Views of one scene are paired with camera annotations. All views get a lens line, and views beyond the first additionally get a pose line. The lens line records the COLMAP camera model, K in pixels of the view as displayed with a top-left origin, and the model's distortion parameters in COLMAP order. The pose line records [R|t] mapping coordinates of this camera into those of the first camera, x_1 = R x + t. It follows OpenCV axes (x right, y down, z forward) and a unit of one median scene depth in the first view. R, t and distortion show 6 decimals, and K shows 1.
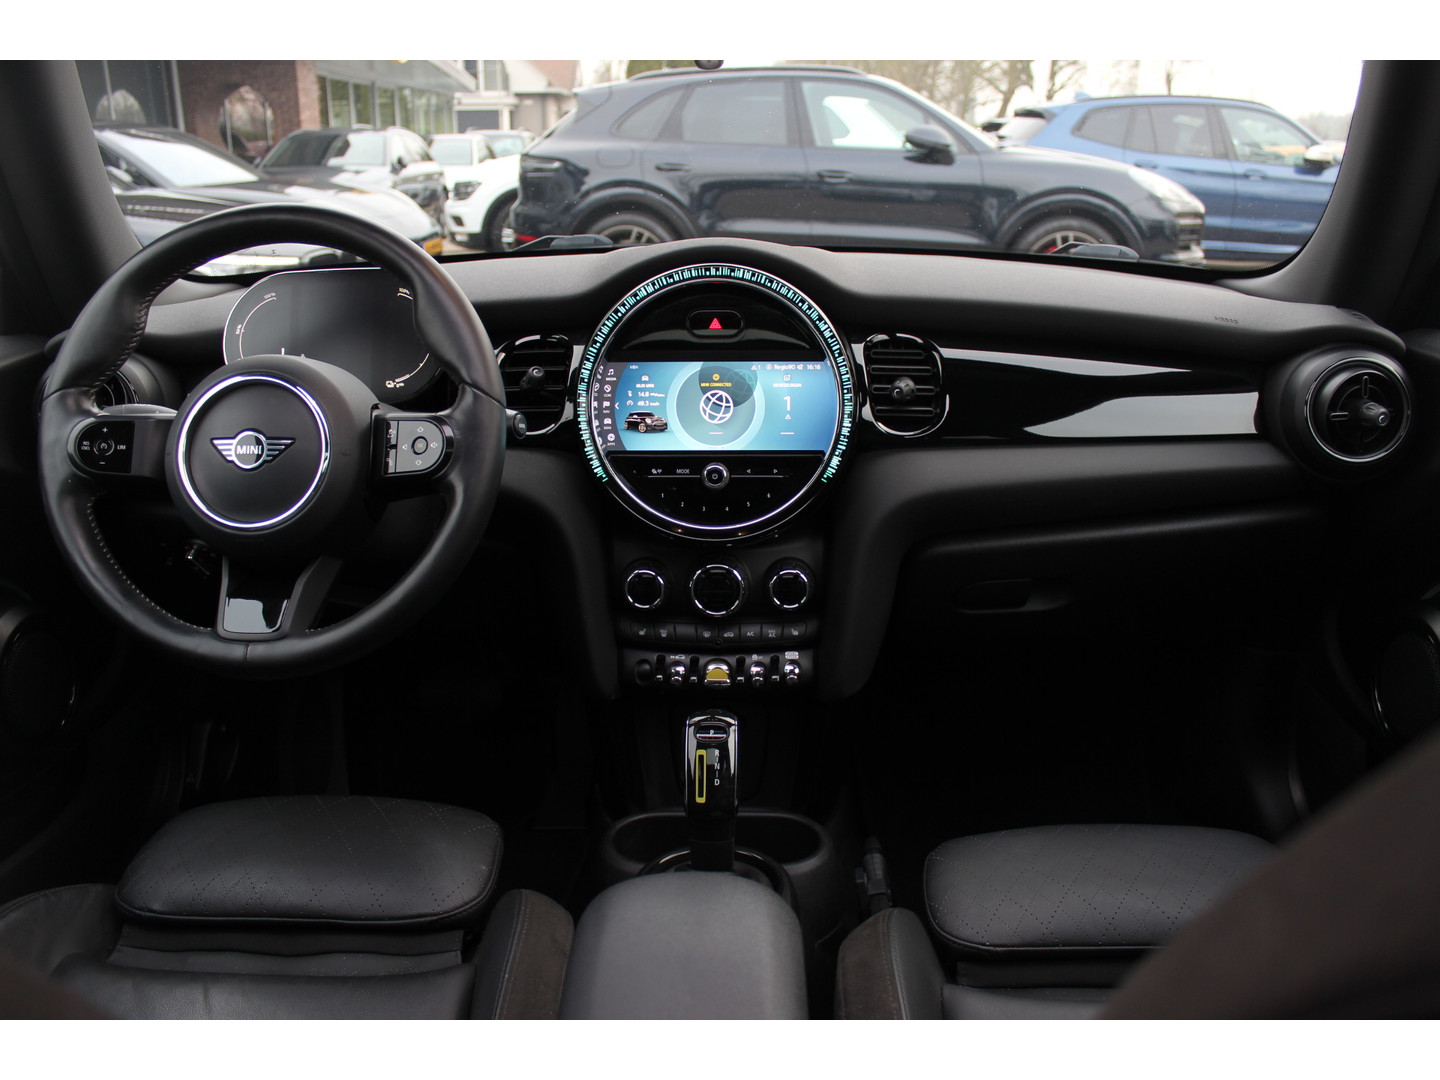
lens RADIAL K [[1159.7, 0, 720.0], [0, 1159.7, 540.0], [0, 0, 1]] dist [-0.171949, 0.138746]
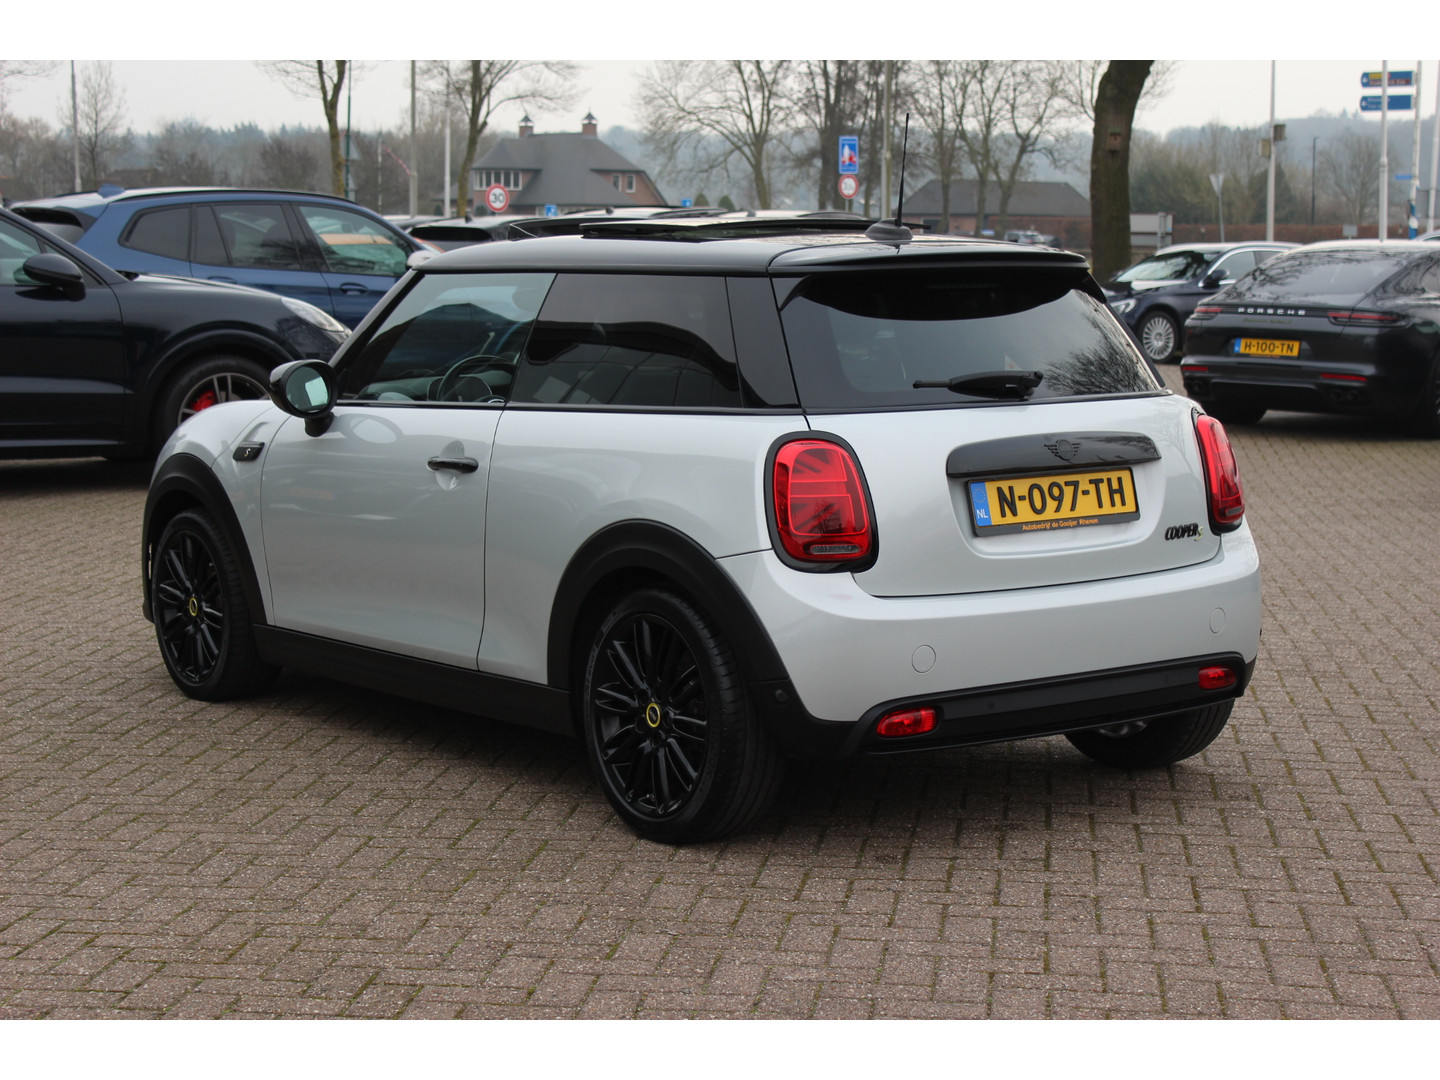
lens RADIAL K [[2860.6, 0, 720.0], [0, 2860.6, 540.0], [0, 0, 1]] dist [0.015127, 0.066292]
pose [[0.785758, -0.067253, 0.614867, -6.009764], [0.194702, 0.970431, -0.142672, 1.907256], [-0.587090, 0.231822, 0.775618, -7.133471]]
